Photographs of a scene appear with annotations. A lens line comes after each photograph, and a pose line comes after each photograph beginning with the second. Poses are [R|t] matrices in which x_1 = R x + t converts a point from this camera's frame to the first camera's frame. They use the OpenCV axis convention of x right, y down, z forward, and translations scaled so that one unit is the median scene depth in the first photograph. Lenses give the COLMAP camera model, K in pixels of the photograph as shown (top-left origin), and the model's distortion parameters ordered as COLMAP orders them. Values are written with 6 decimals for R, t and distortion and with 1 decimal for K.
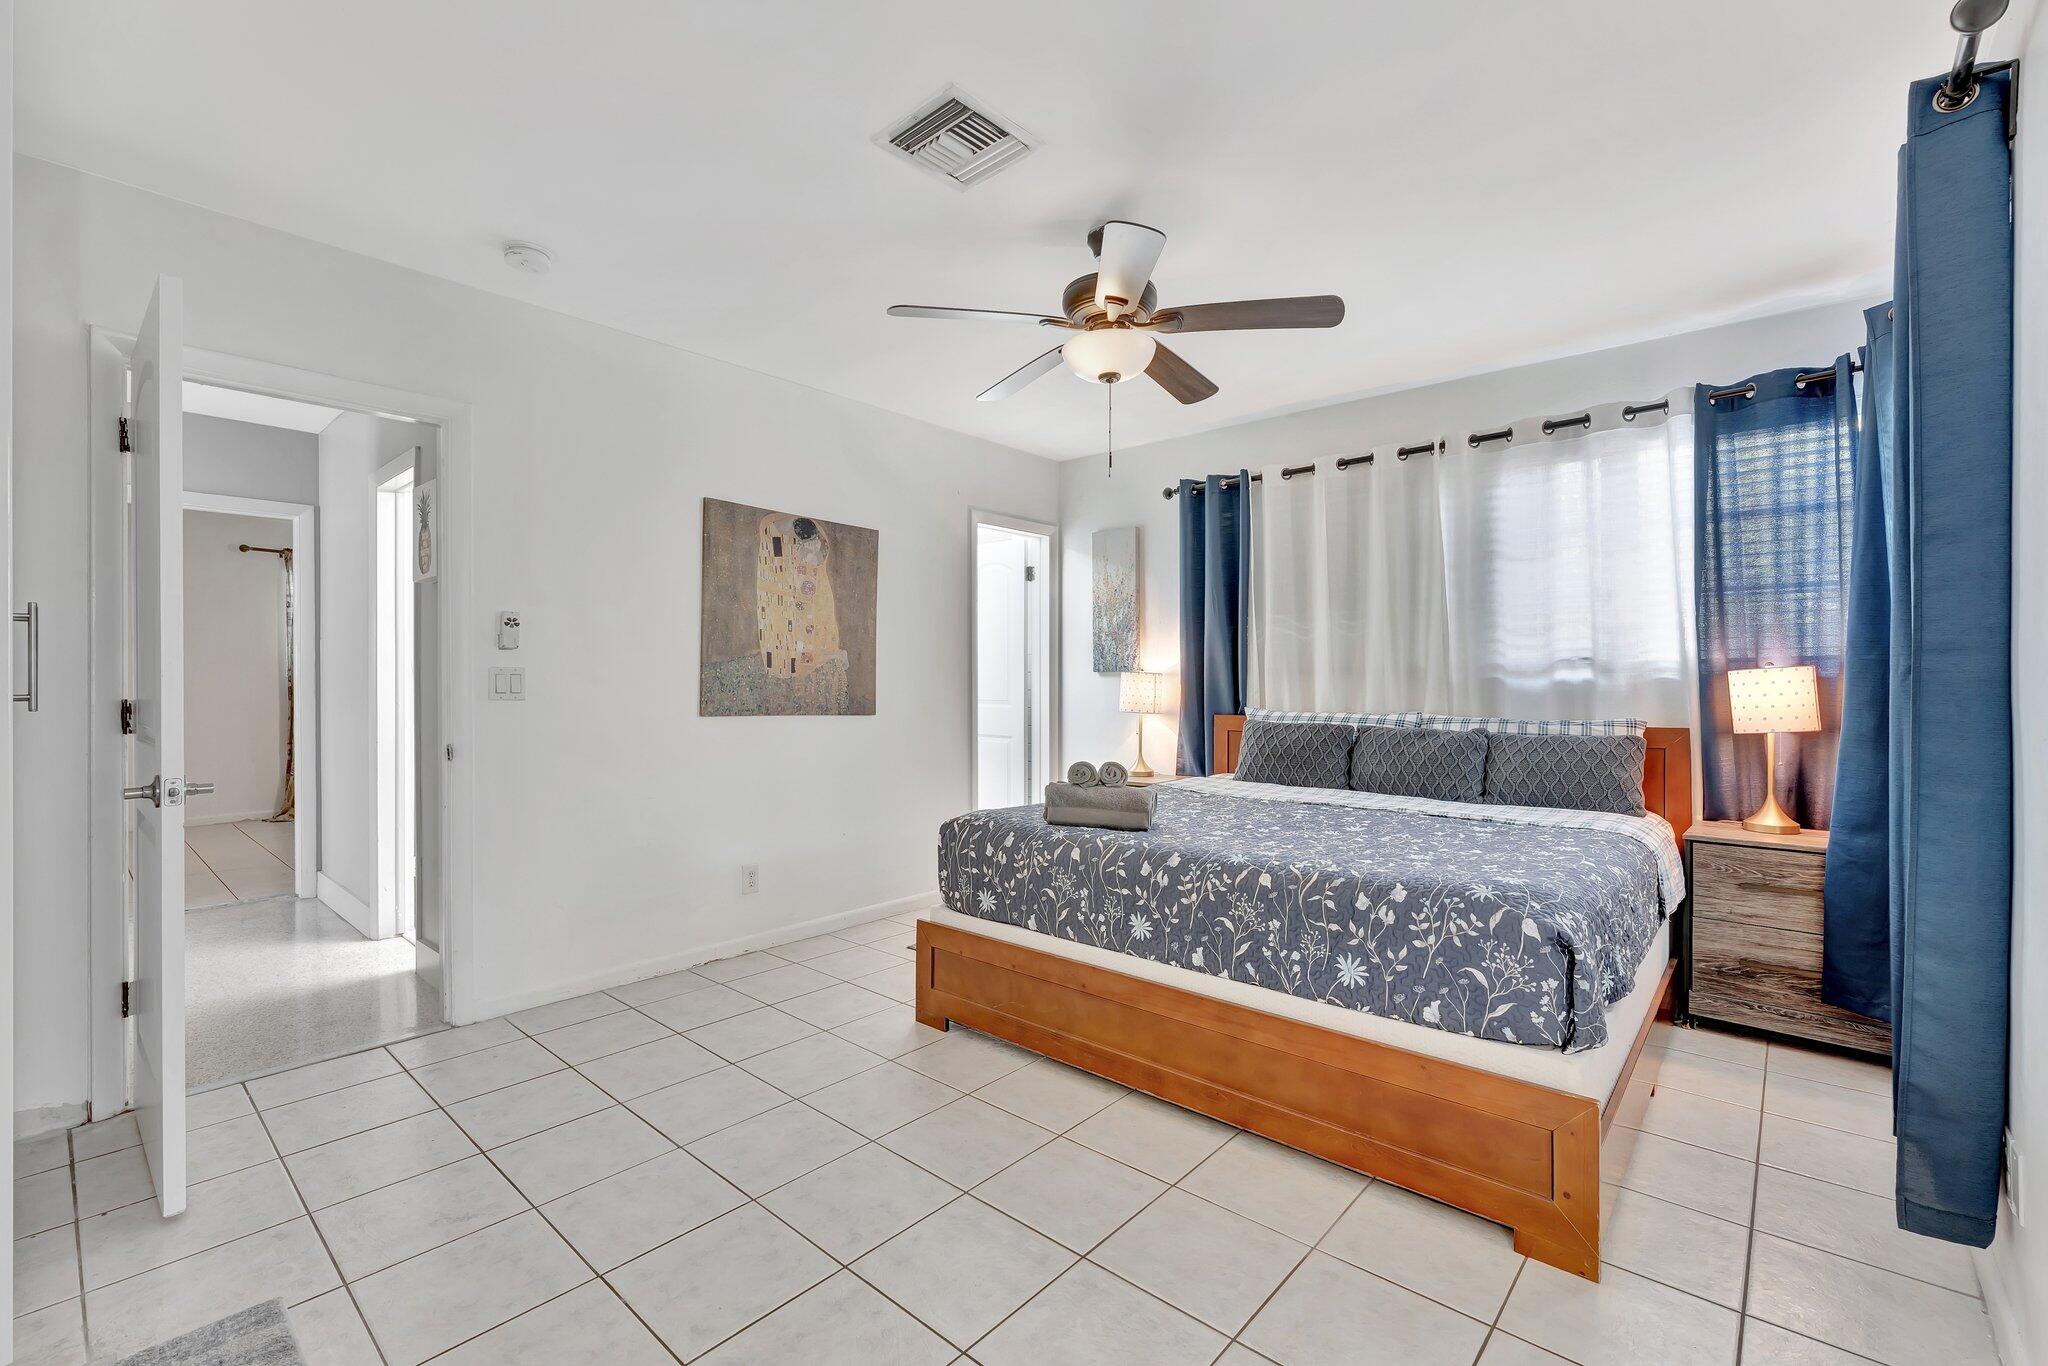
lens RADIAL K [[868.0, 0, 1049.6], [0, 868.0, 679.9], [0, 0, 1]] dist [0.002567, -0.000396]
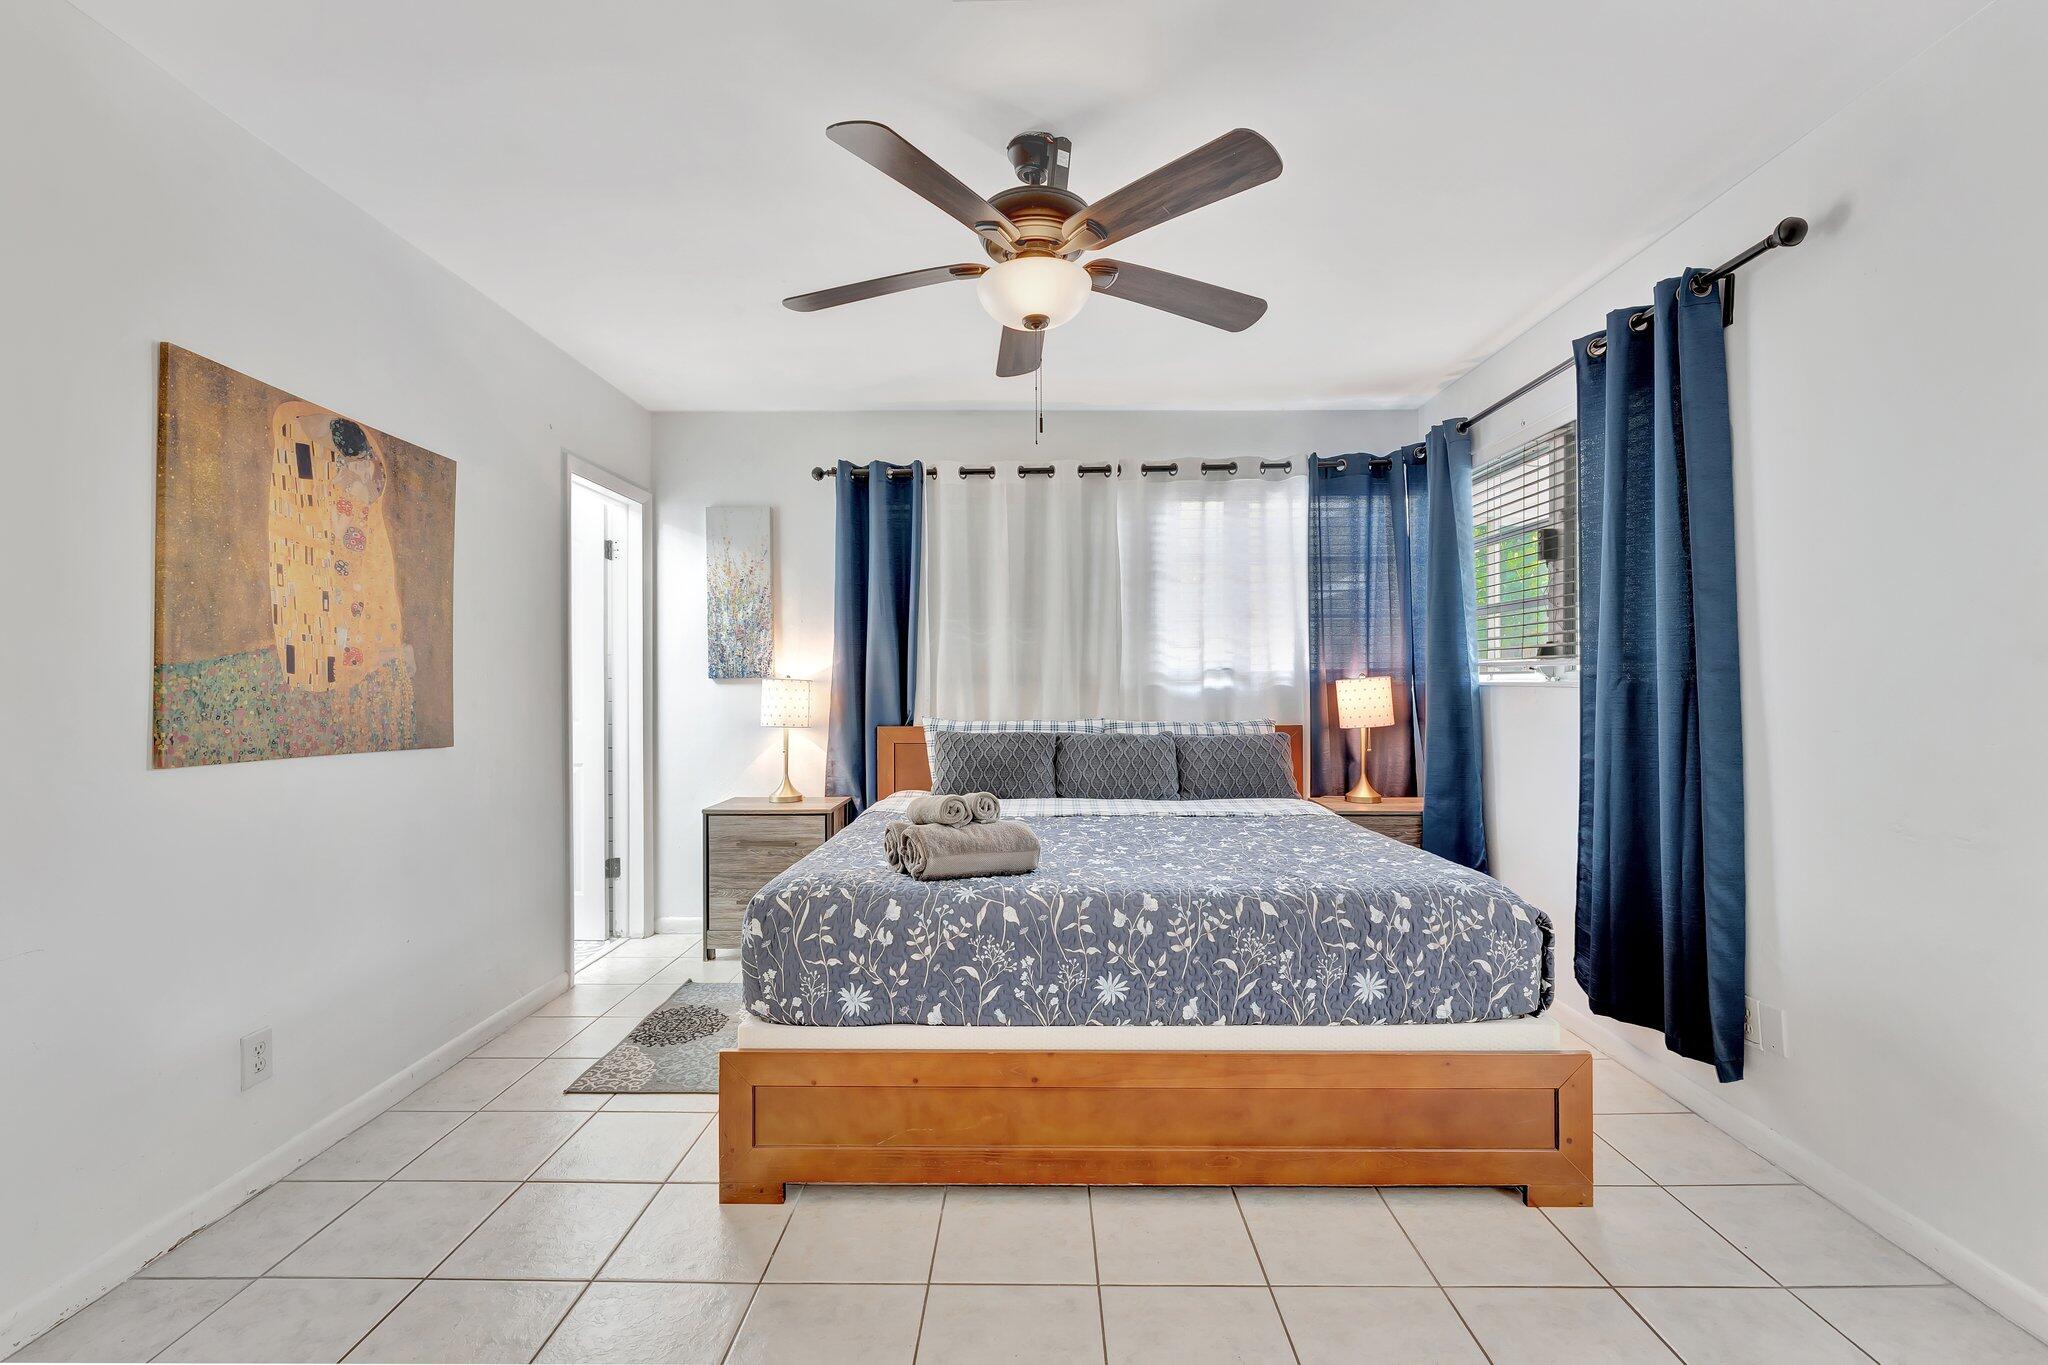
lens RADIAL K [[842.5, 0, 1021.7], [0, 842.5, 681.1], [0, 0, 1]] dist [-0.002500, -0.000159]
pose [[0.768540, -0.001579, 0.639799, -0.329767], [0.002620, 0.999996, -0.000678, -0.007981], [-0.639796, 0.002197, 0.768542, 0.297330]]
